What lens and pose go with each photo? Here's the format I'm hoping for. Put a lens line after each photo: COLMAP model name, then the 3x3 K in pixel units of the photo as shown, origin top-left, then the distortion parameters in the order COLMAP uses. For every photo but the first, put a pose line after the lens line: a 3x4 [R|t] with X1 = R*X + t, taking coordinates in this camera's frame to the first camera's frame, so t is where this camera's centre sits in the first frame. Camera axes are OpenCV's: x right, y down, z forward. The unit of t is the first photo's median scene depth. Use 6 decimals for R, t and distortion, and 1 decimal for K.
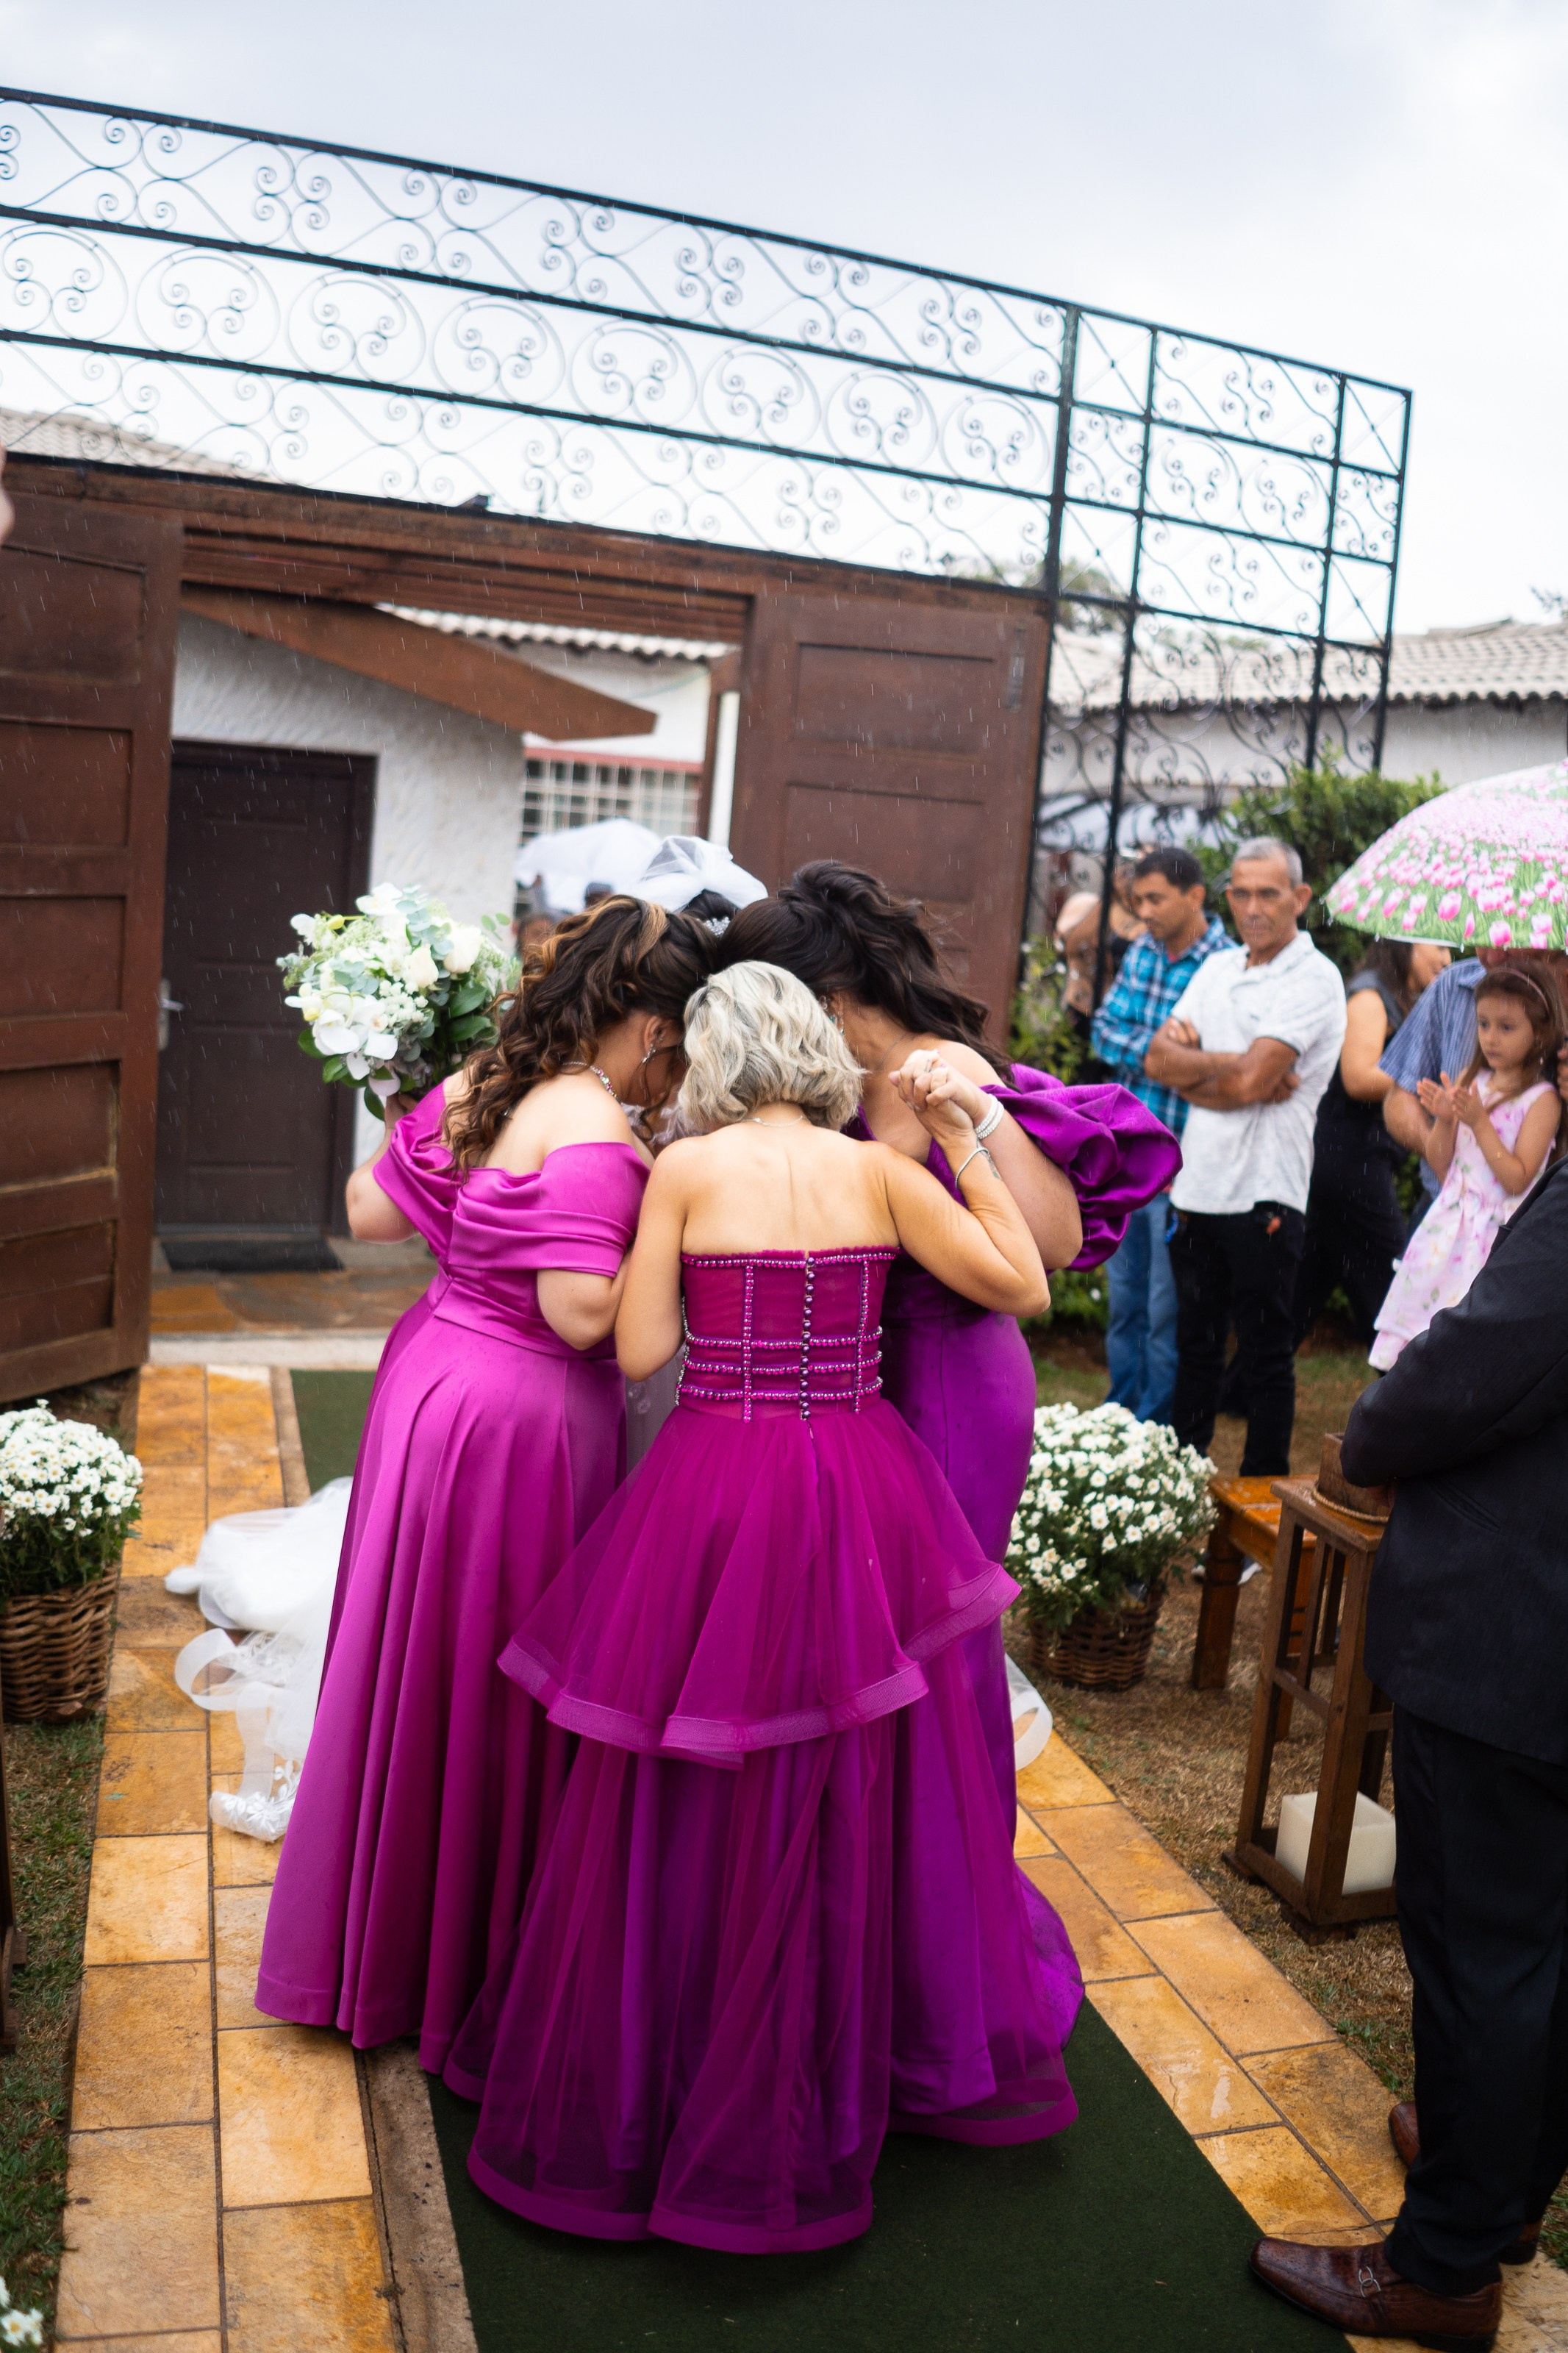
lens RADIAL K [[1896.9, 0, 784.0], [0, 1896.9, 1176.5], [0, 0, 1]] dist [-0.144633, 0.013718]
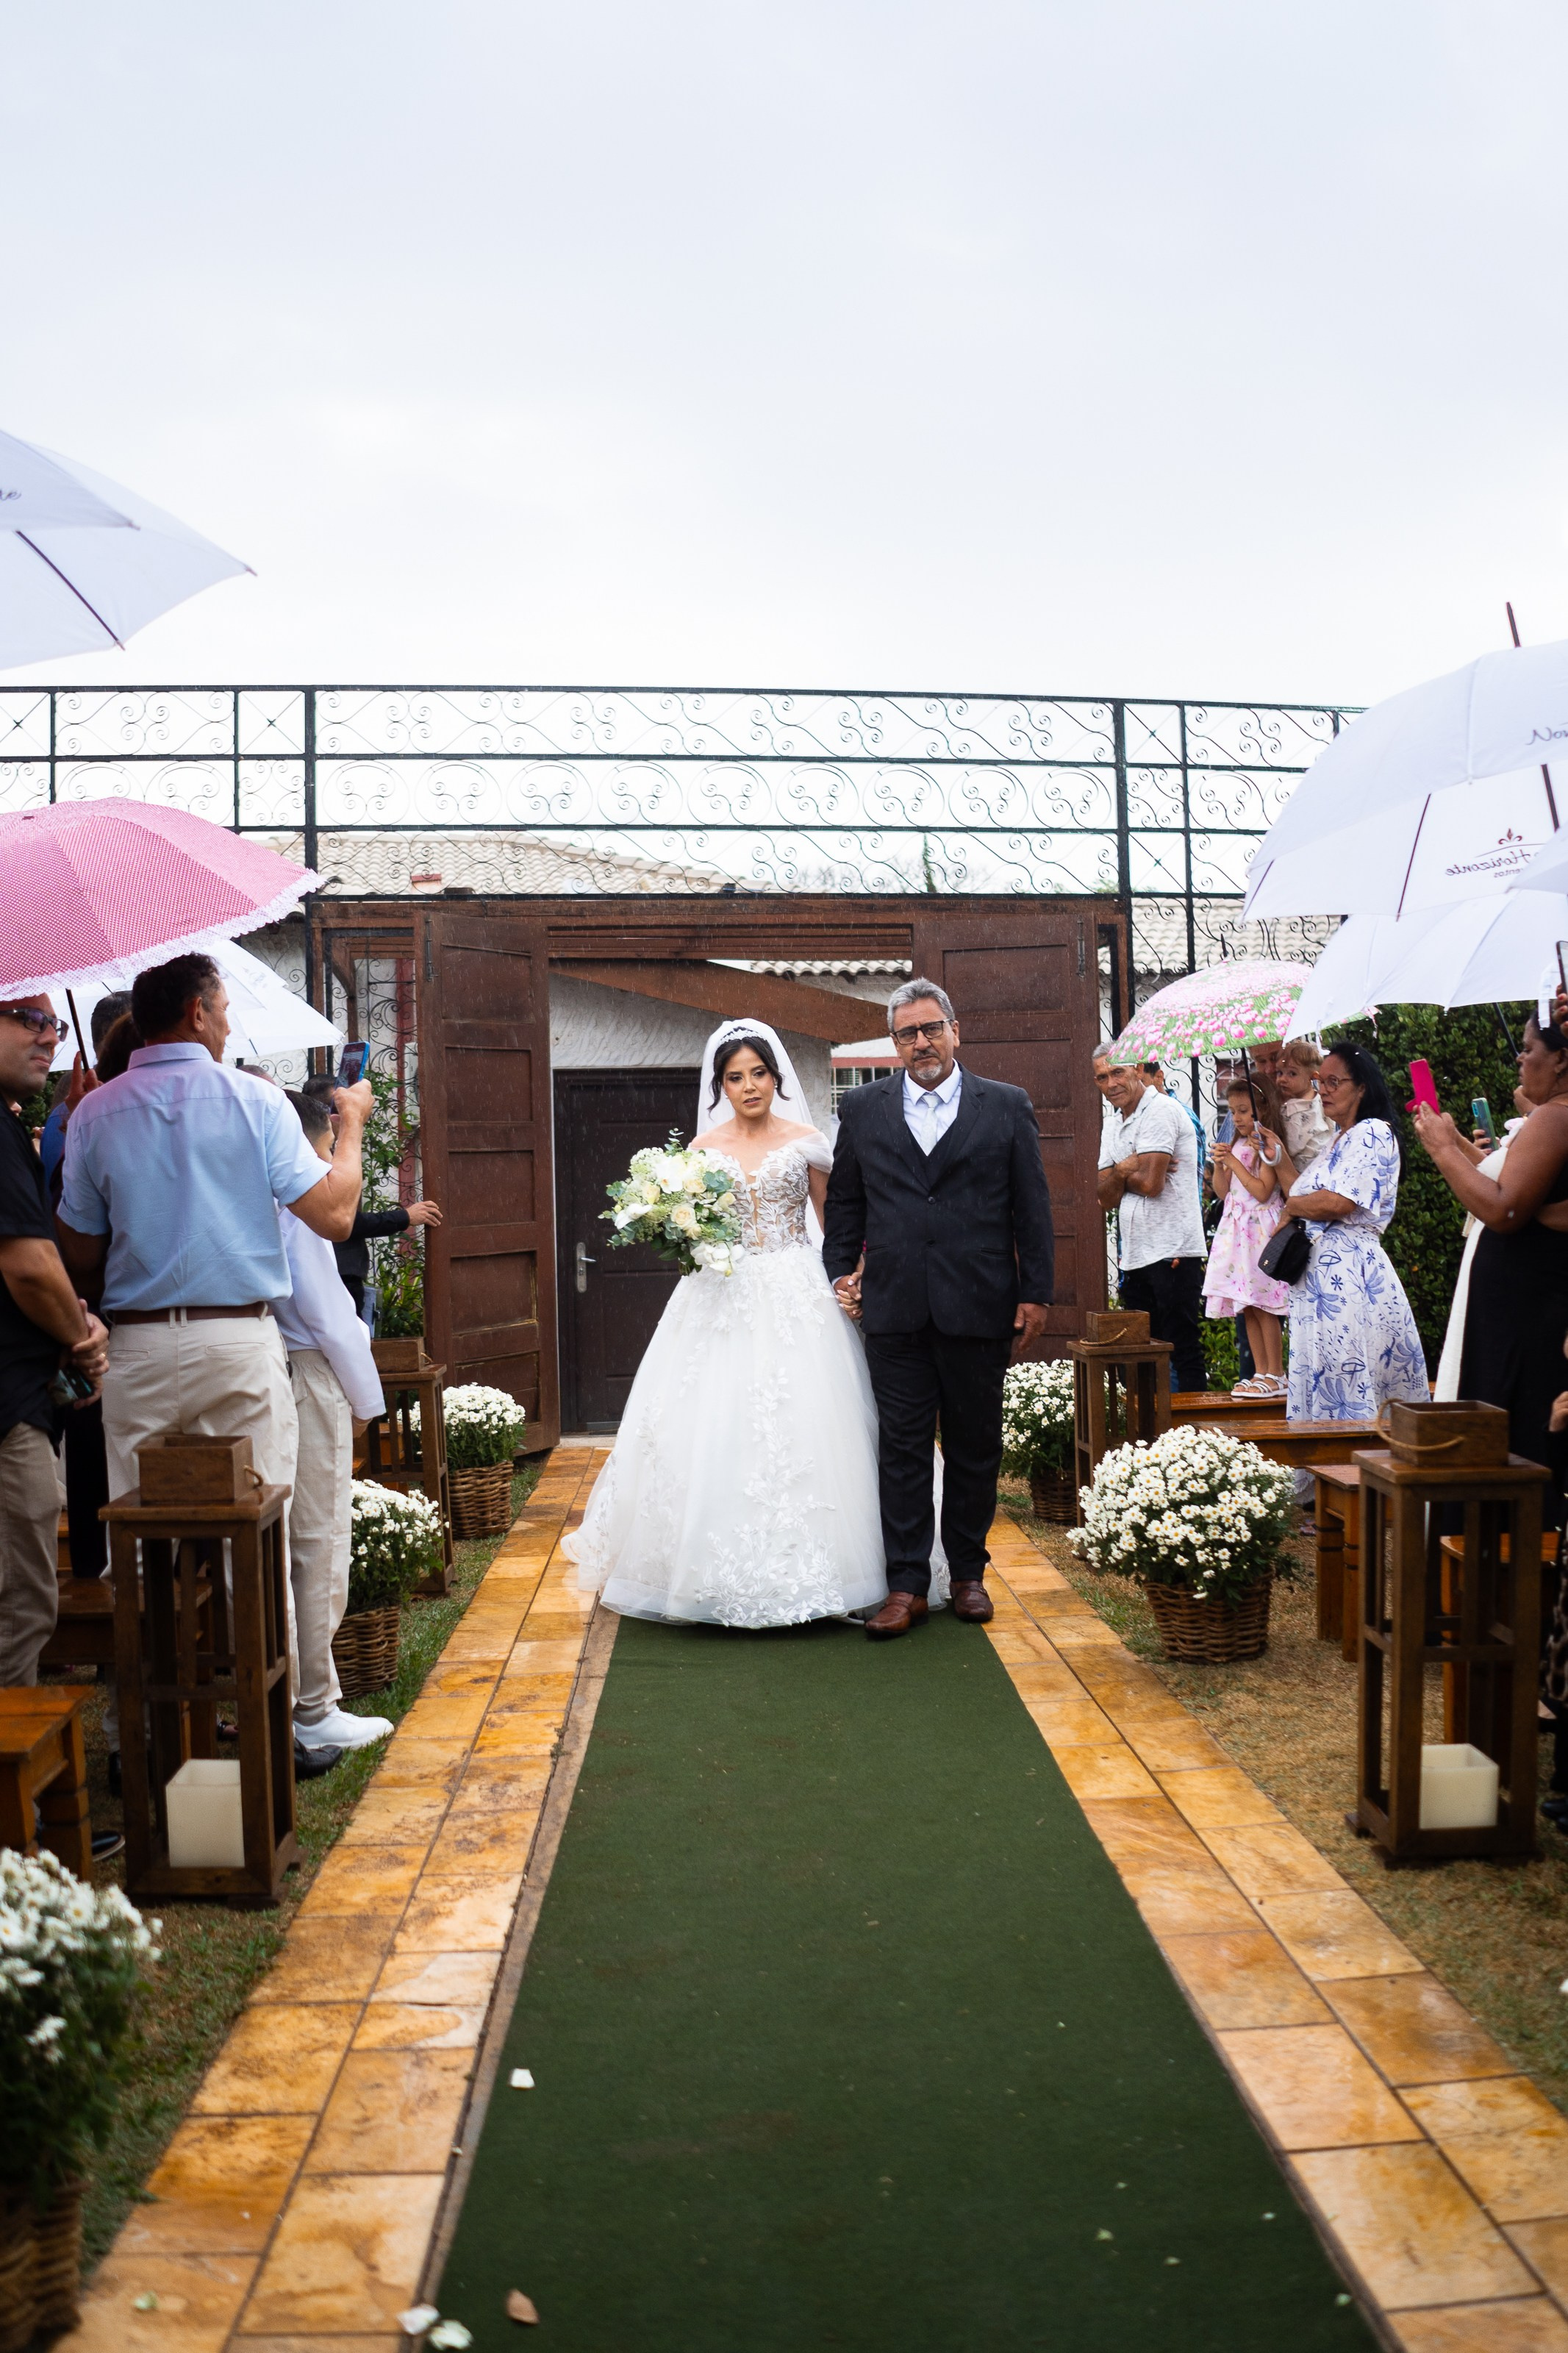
lens RADIAL K [[1694.6, 0, 773.4], [0, 1694.6, 1226.4], [0, 0, 1]] dist [-0.111027, 0.001325]
pose [[0.968667, -0.094949, -0.229498, 0.157378], [0.064824, 0.988665, -0.135424, 0.108293], [0.239755, 0.116304, 0.963842, -0.314929]]
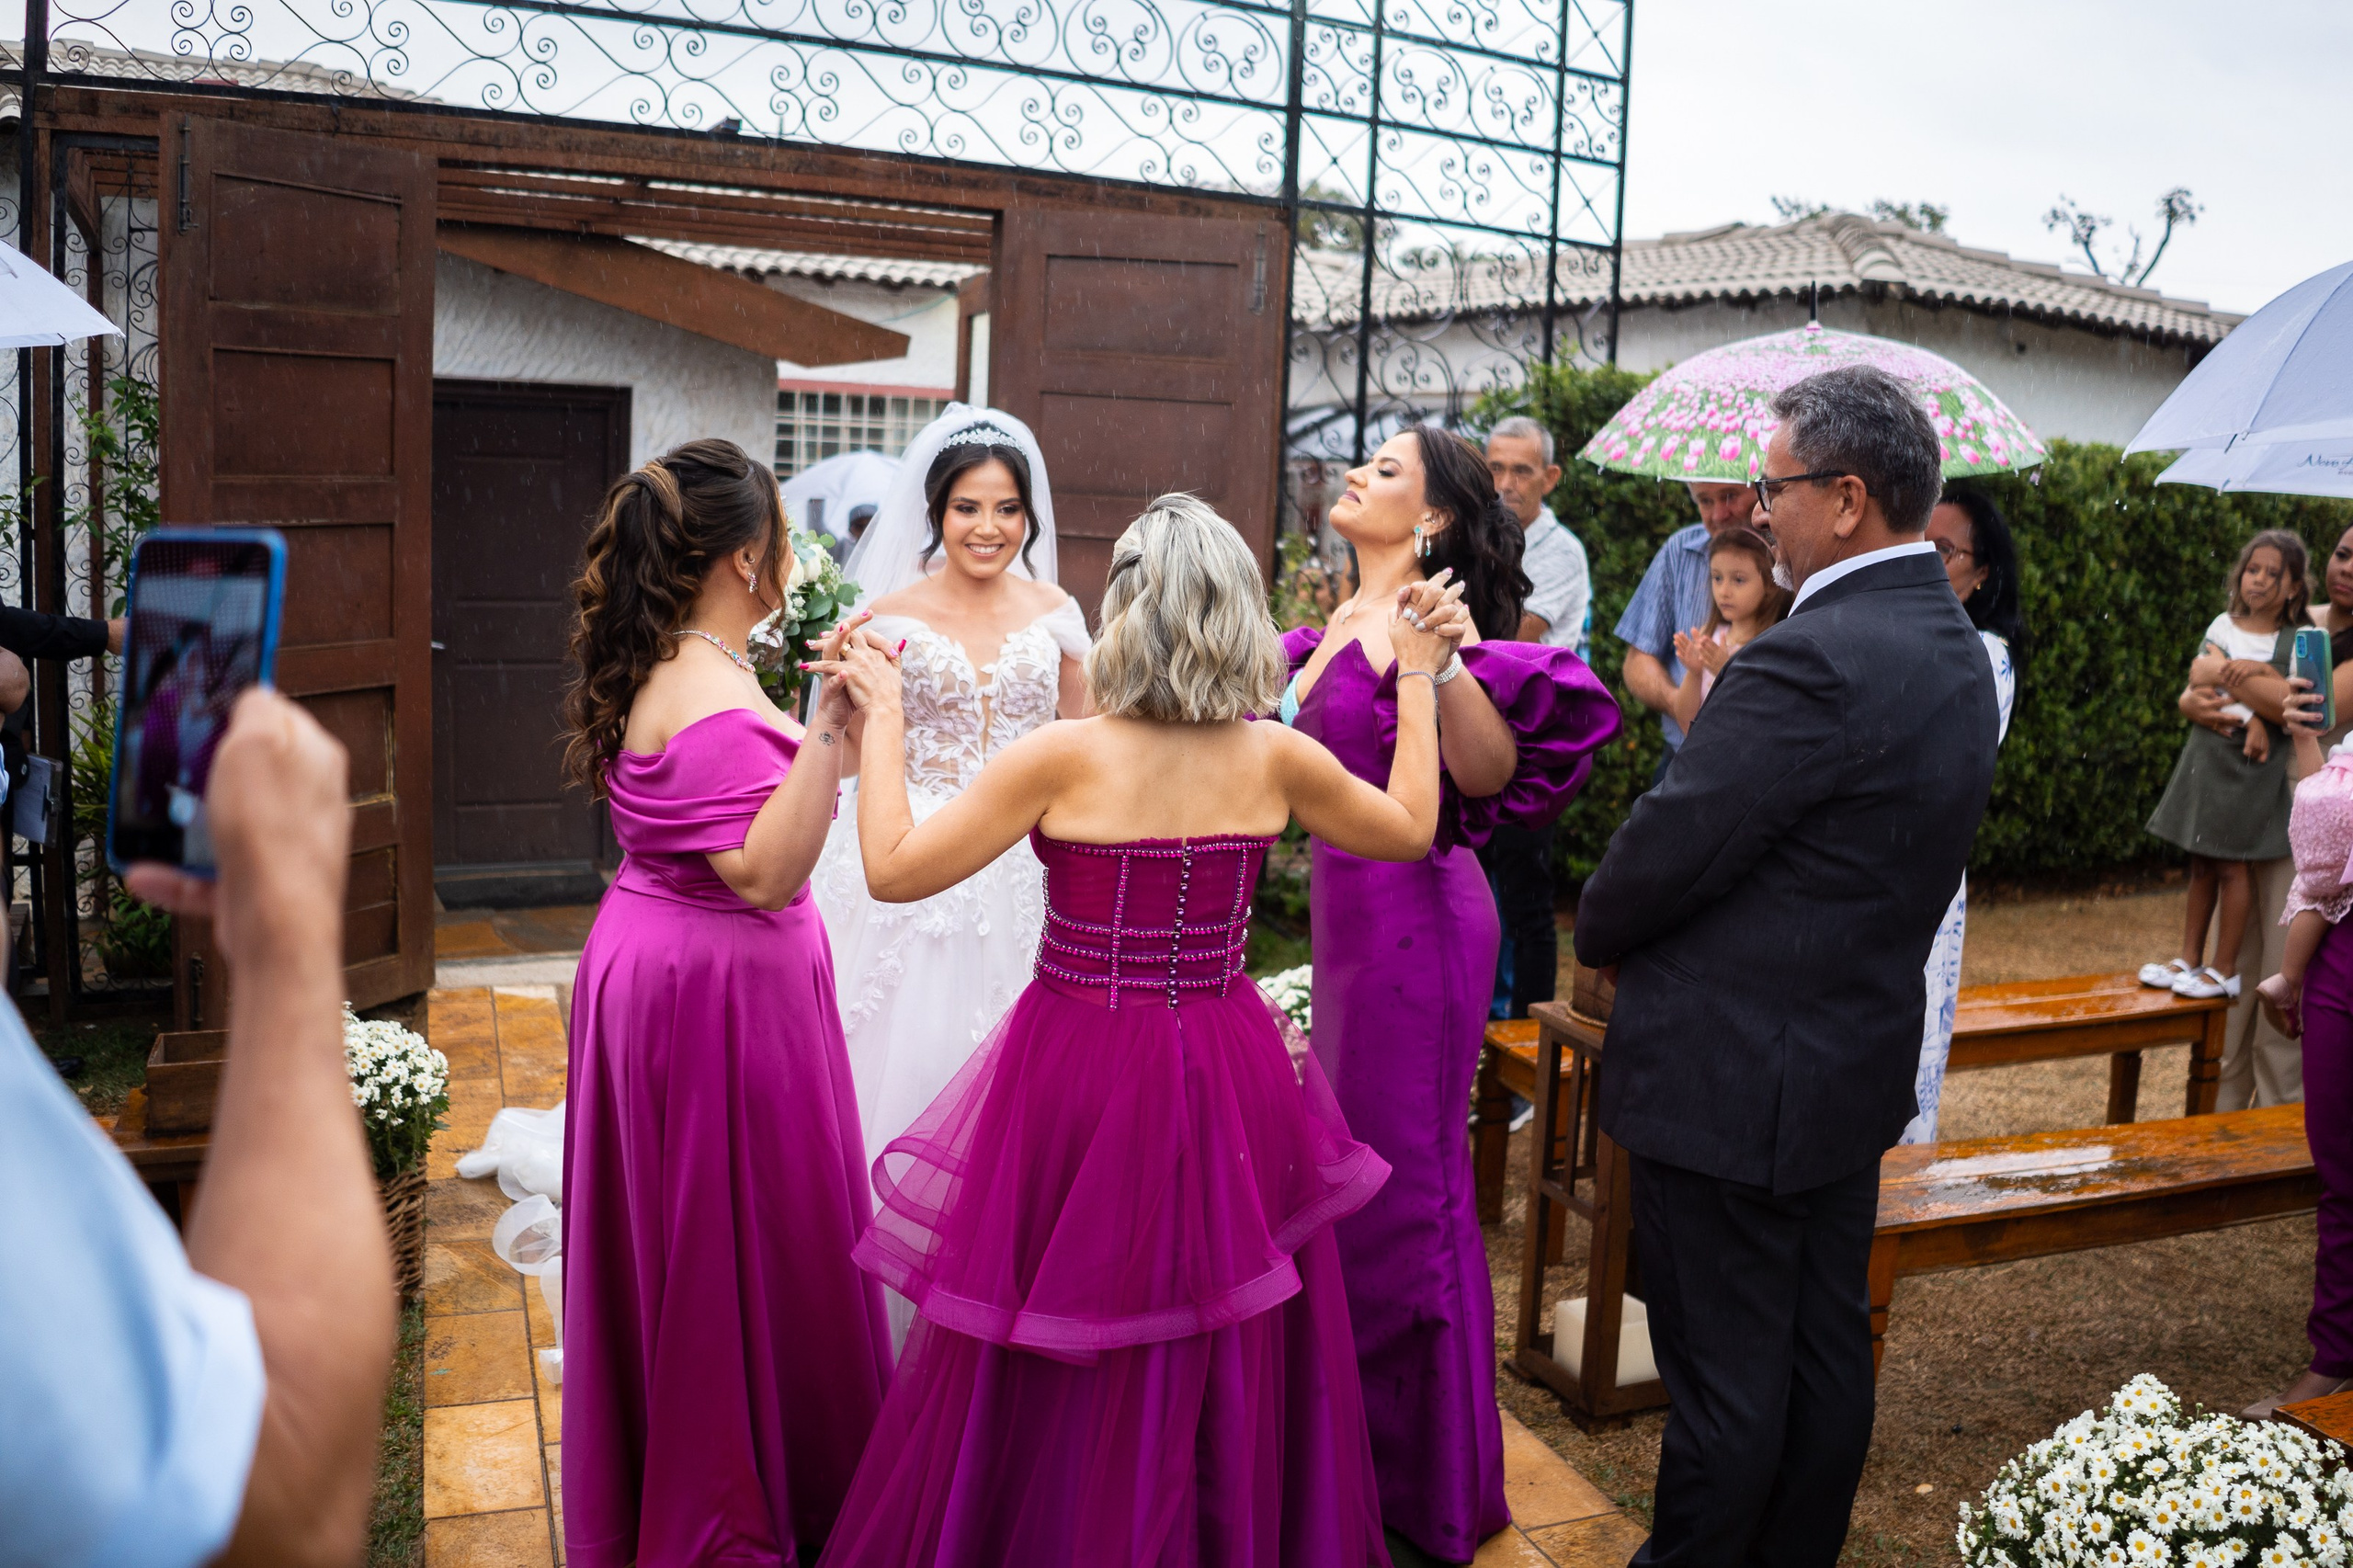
lens RADIAL K [[1904.2, 0, 1196.0], [0, 1904.2, 795.3], [0, 0, 1]] dist [-0.154134, 0.020755]
pose [[0.996091, -0.045928, 0.075455, -0.001944], [0.046307, 0.998922, -0.003285, 0.015833], [-0.075222, 0.006766, 0.997144, -0.025276]]
